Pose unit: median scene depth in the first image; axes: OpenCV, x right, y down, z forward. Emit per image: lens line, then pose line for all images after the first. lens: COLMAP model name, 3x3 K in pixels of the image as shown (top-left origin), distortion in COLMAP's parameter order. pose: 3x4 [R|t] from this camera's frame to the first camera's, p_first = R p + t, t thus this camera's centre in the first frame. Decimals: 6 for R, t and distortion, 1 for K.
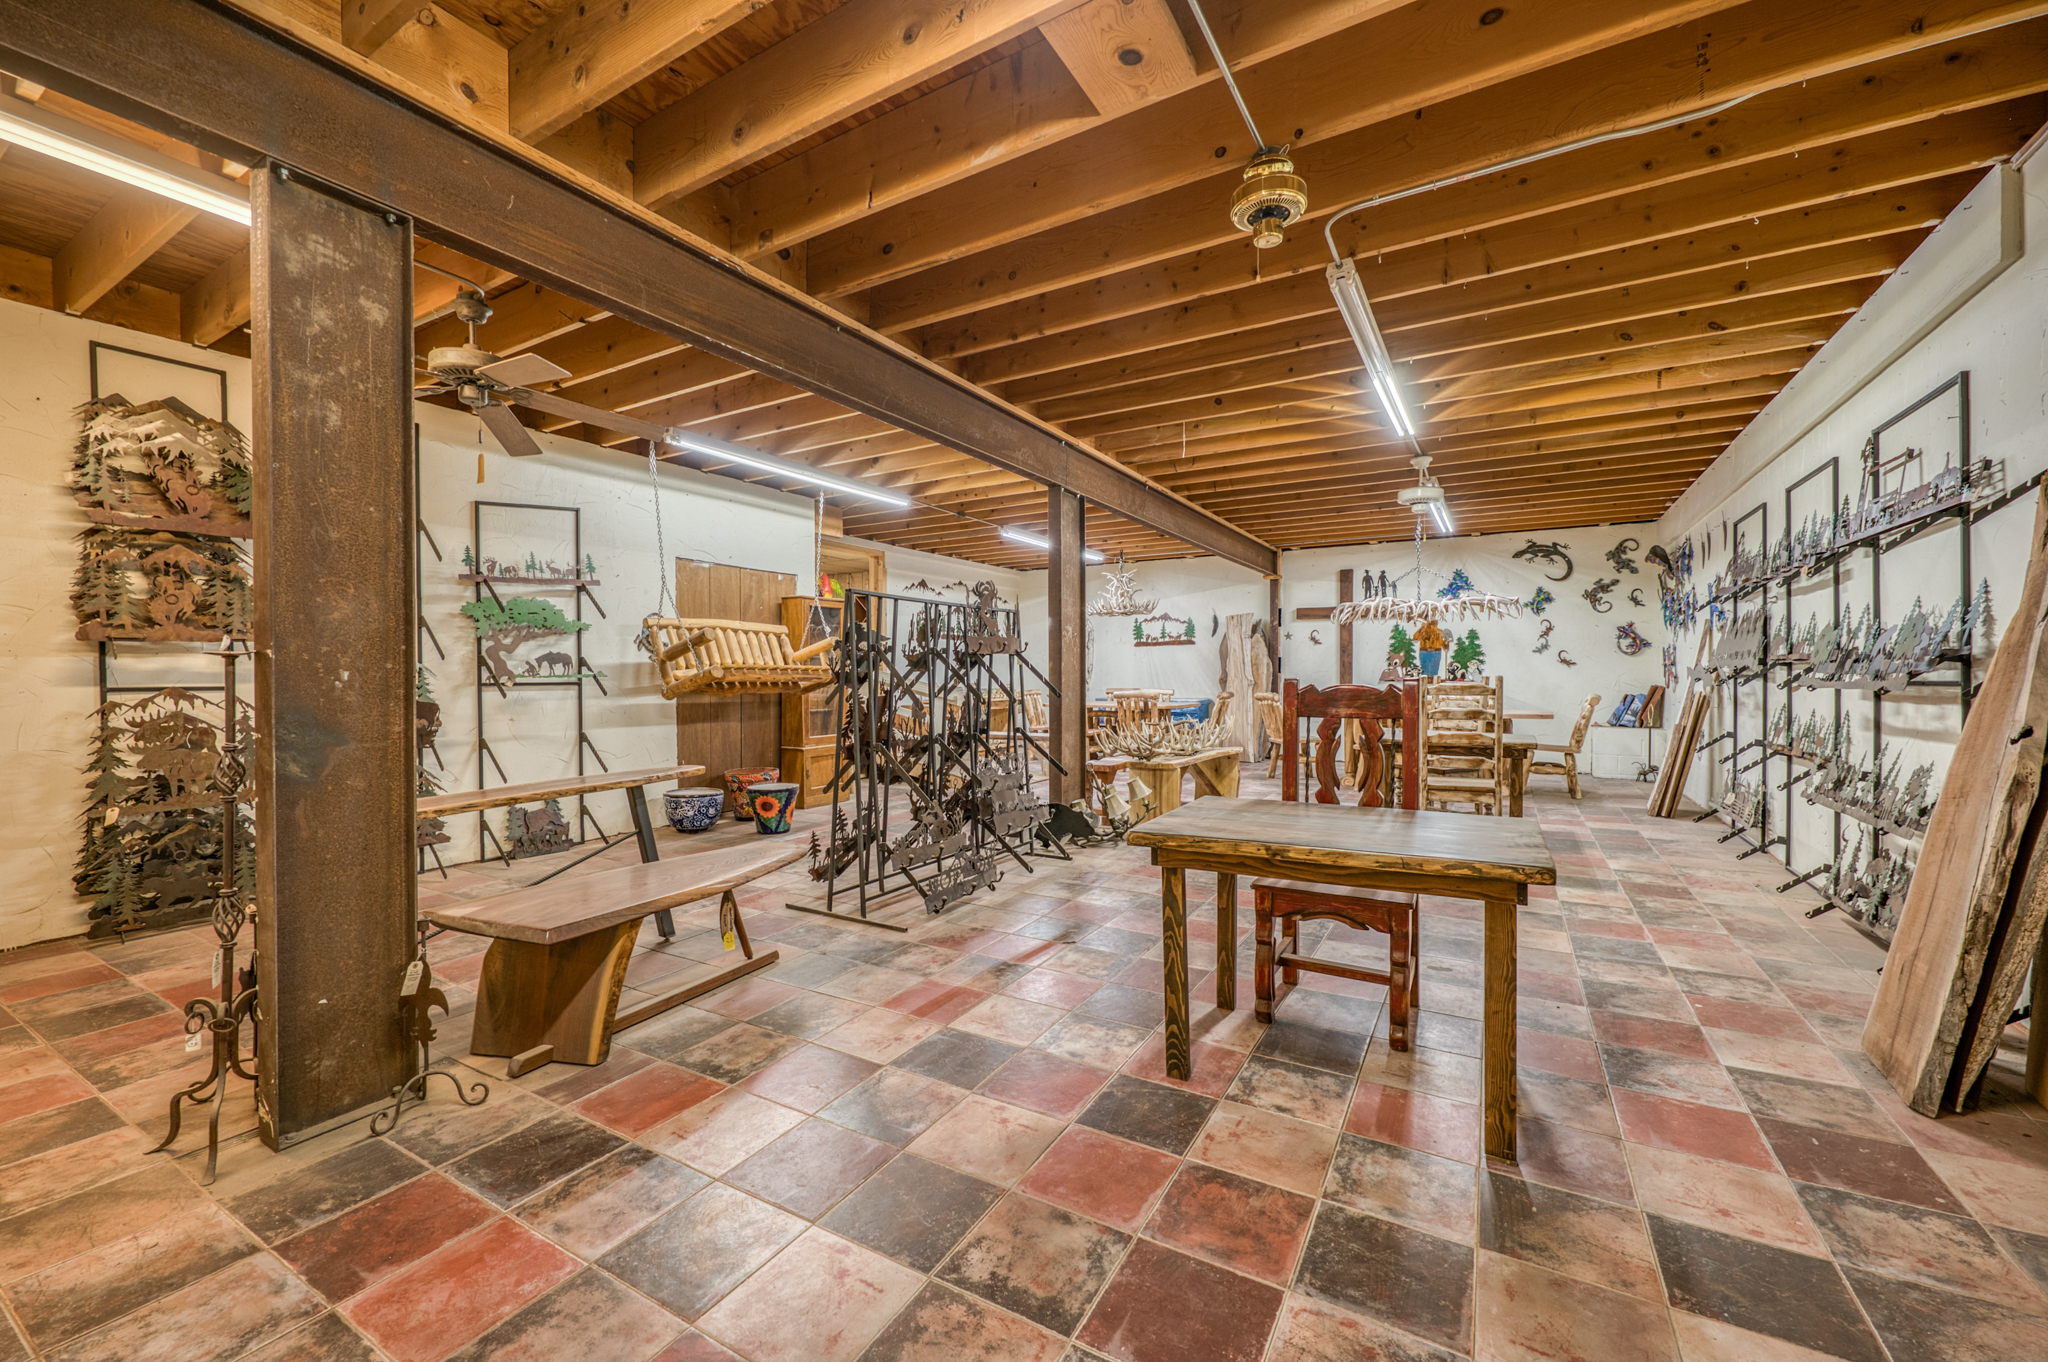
lens RADIAL K [[817.9, 0, 1022.9], [0, 817.9, 681.1], [0, 0, 1]] dist [0.001147, -0.000121]
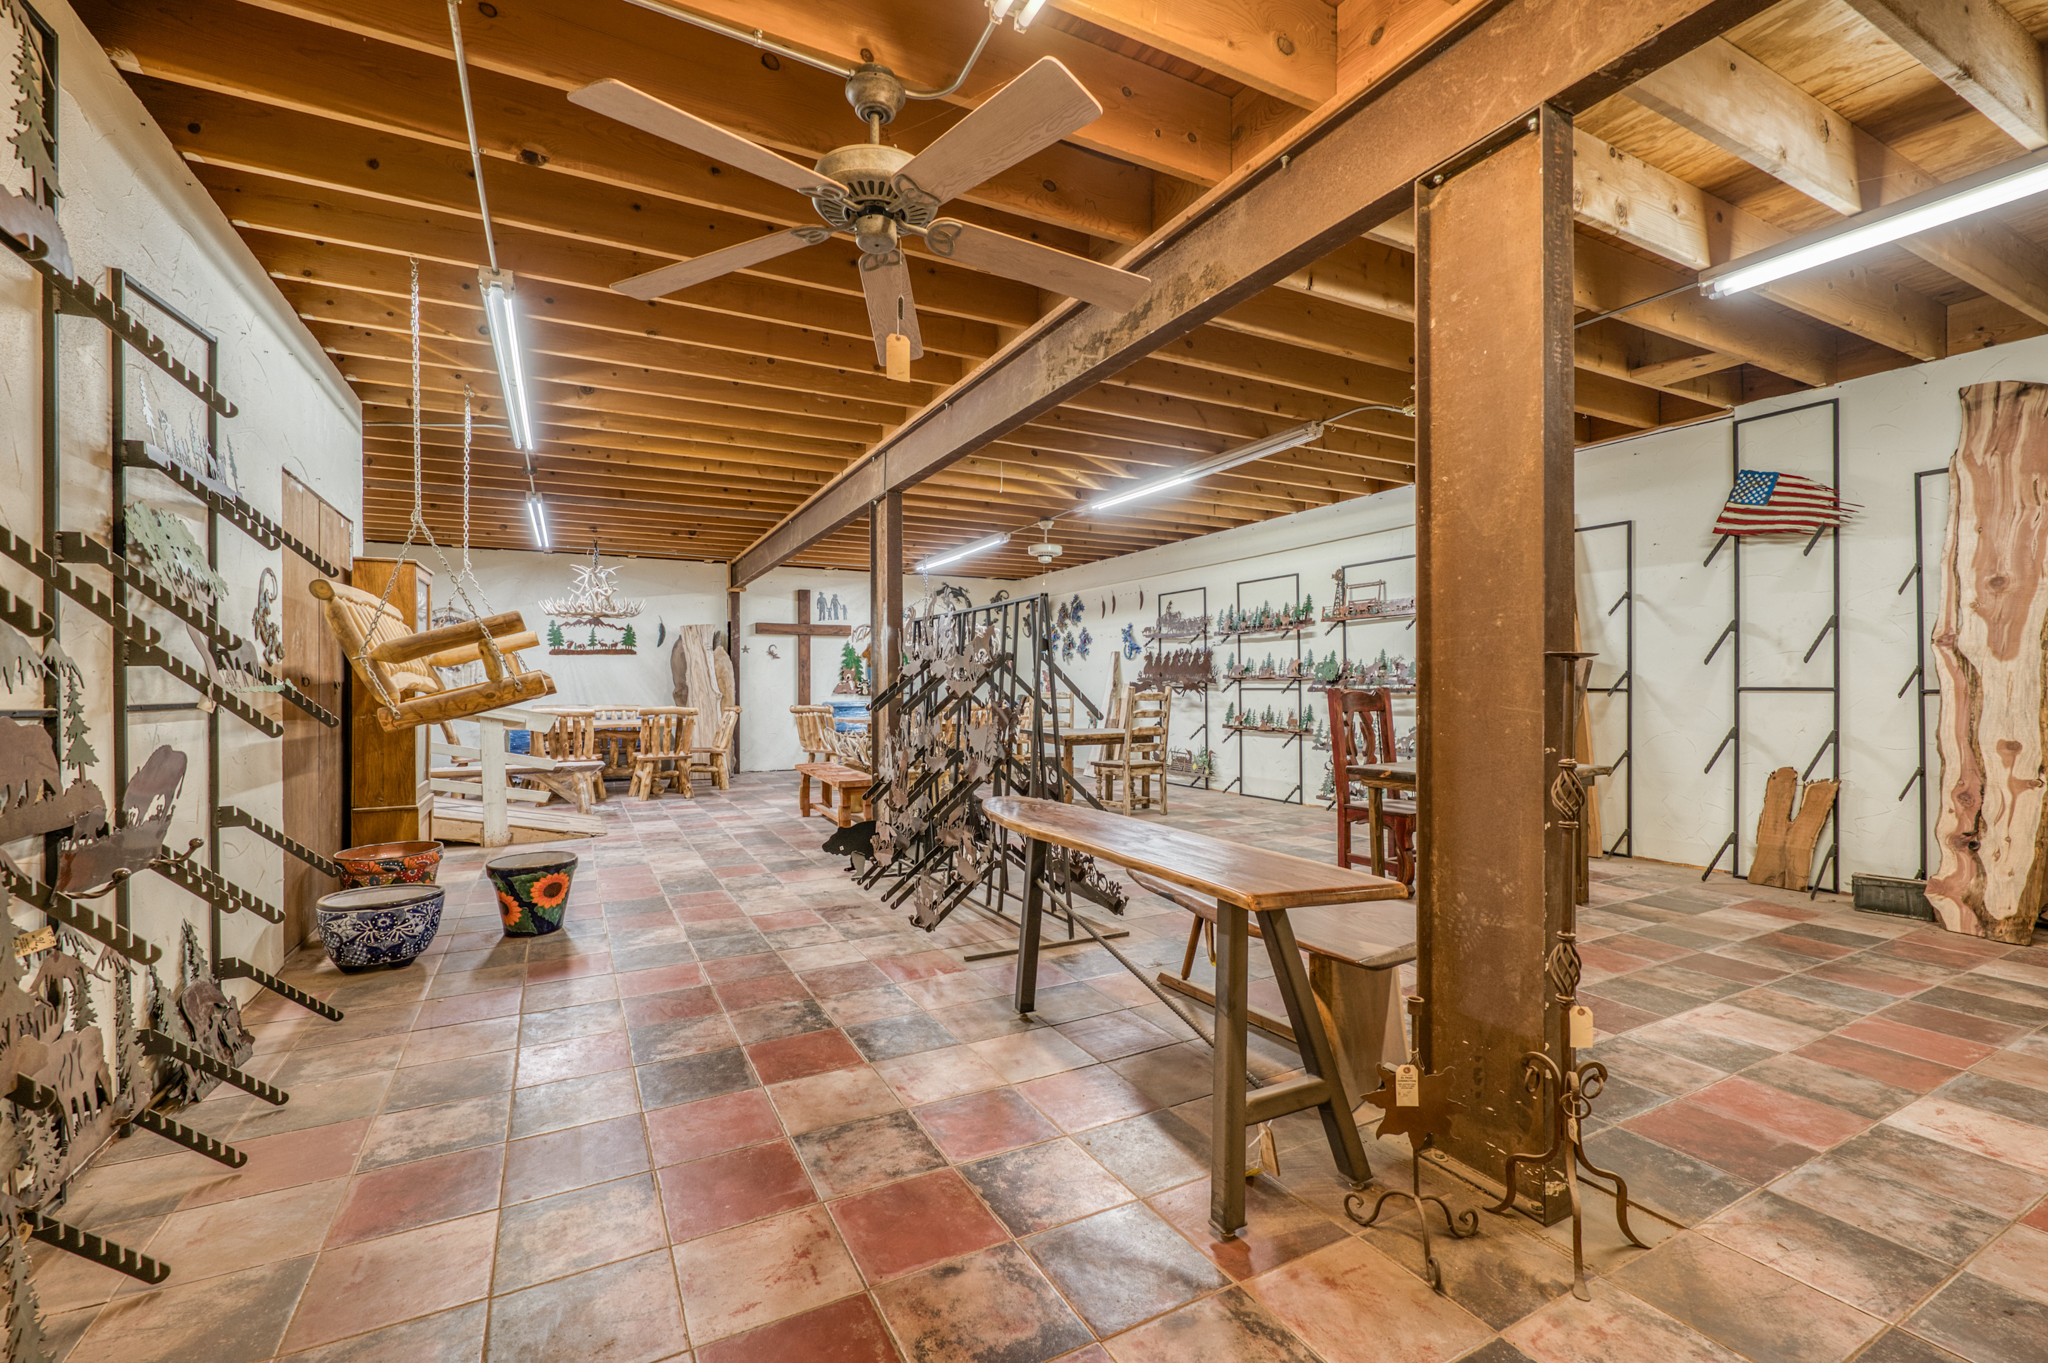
lens RADIAL K [[817.9, 0, 1024.2], [0, 817.9, 682.3], [0, 0, 1]] dist [0.001147, -0.000121]
pose [[0.543341, 0.004150, 0.839502, -0.350936], [0.009635, 0.999891, -0.011179, -0.000456], [-0.839457, 0.014163, 0.543242, 0.177865]]
